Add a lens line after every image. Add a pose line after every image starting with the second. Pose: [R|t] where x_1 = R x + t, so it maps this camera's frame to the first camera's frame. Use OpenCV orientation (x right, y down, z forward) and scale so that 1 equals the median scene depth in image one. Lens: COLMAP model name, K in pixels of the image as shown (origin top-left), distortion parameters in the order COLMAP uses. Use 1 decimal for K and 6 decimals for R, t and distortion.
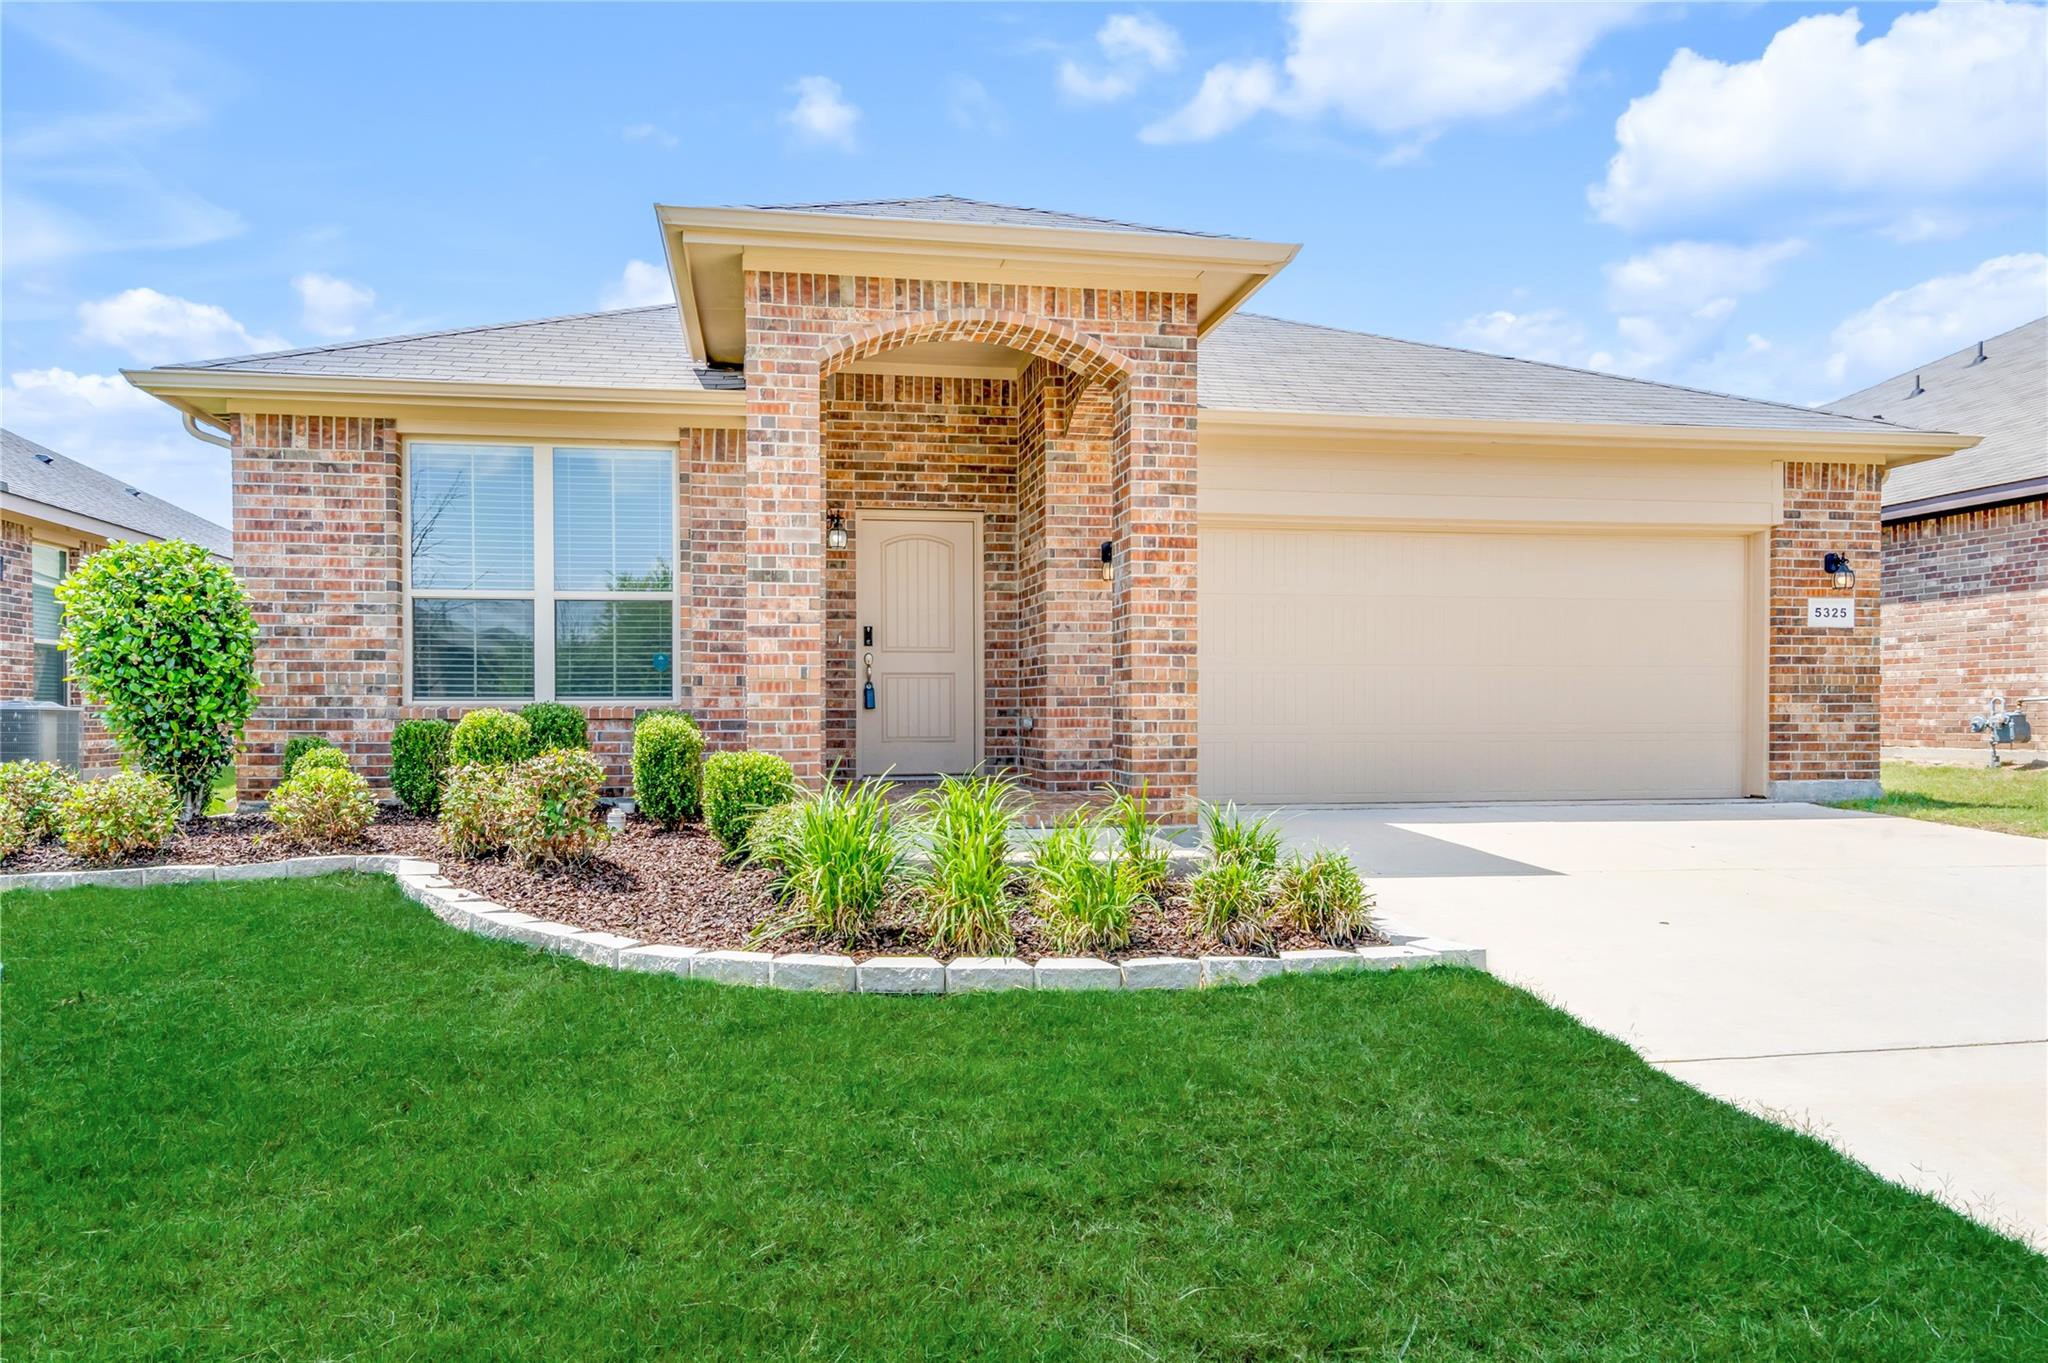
lens RADIAL K [[1287.7, 0, 1024.0], [0, 1287.7, 690.5], [0, 0, 1]] dist [0.010713, 0.000988]
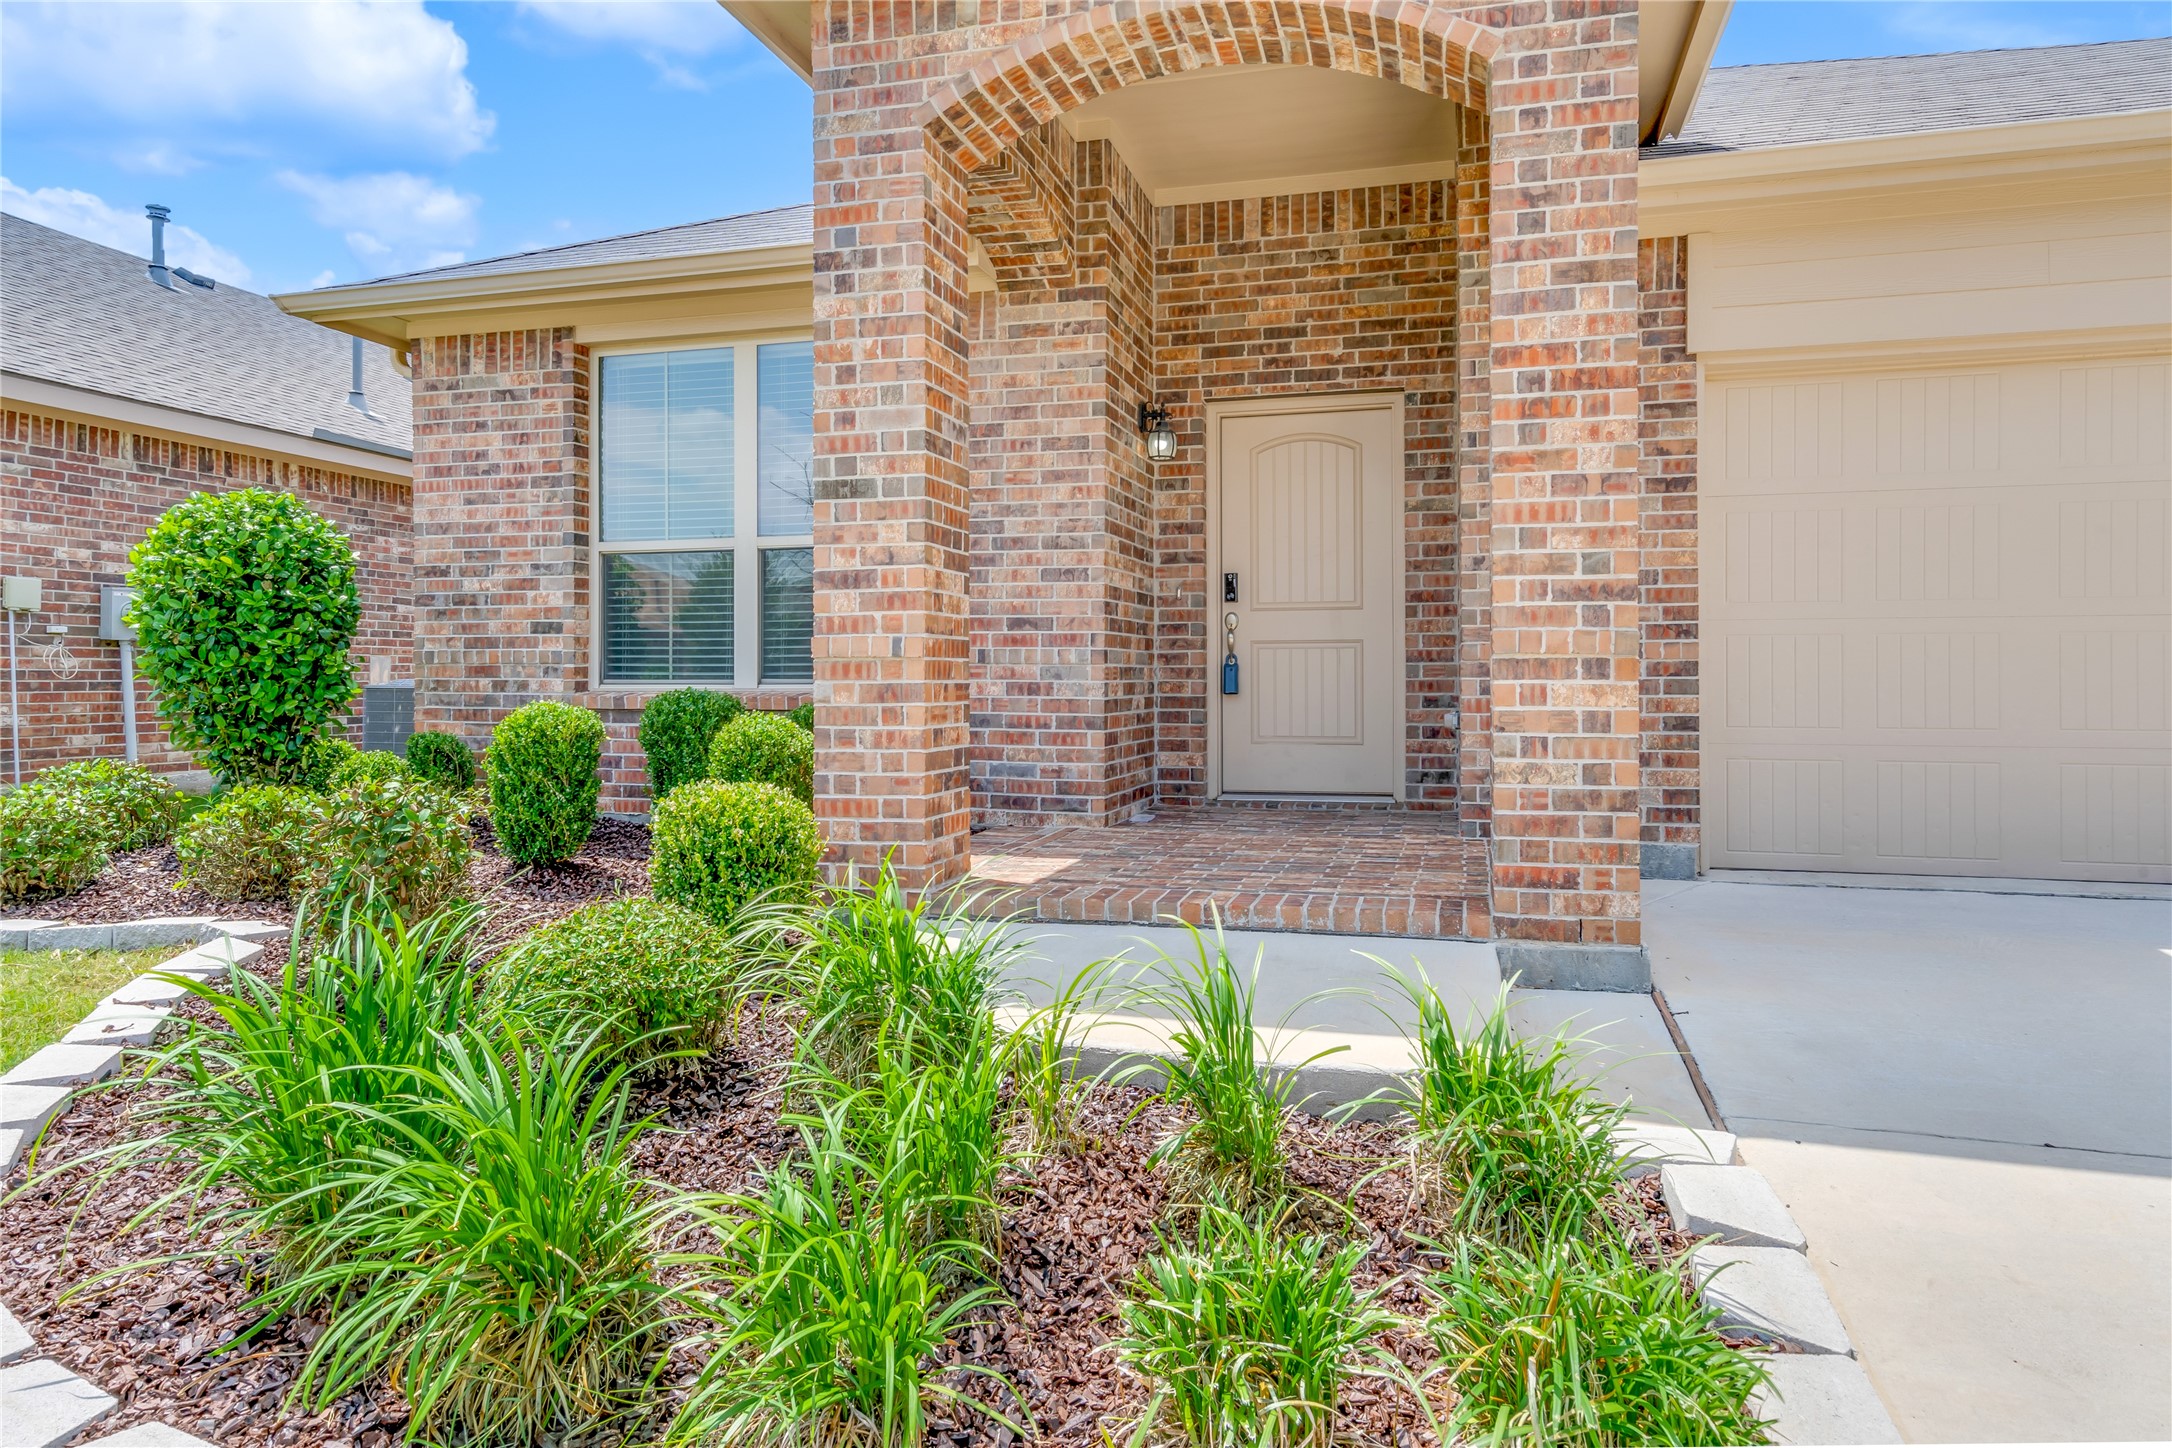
lens RADIAL K [[1365.7, 0, 1075.1], [0, 1365.7, 656.1], [0, 0, 1]] dist [0.010713, 0.000988]
pose [[0.896834, -0.005846, -0.442328, 0.155679], [0.005828, 0.999982, -0.001401, -0.006693], [0.442328, -0.001321, 0.896852, 0.391138]]
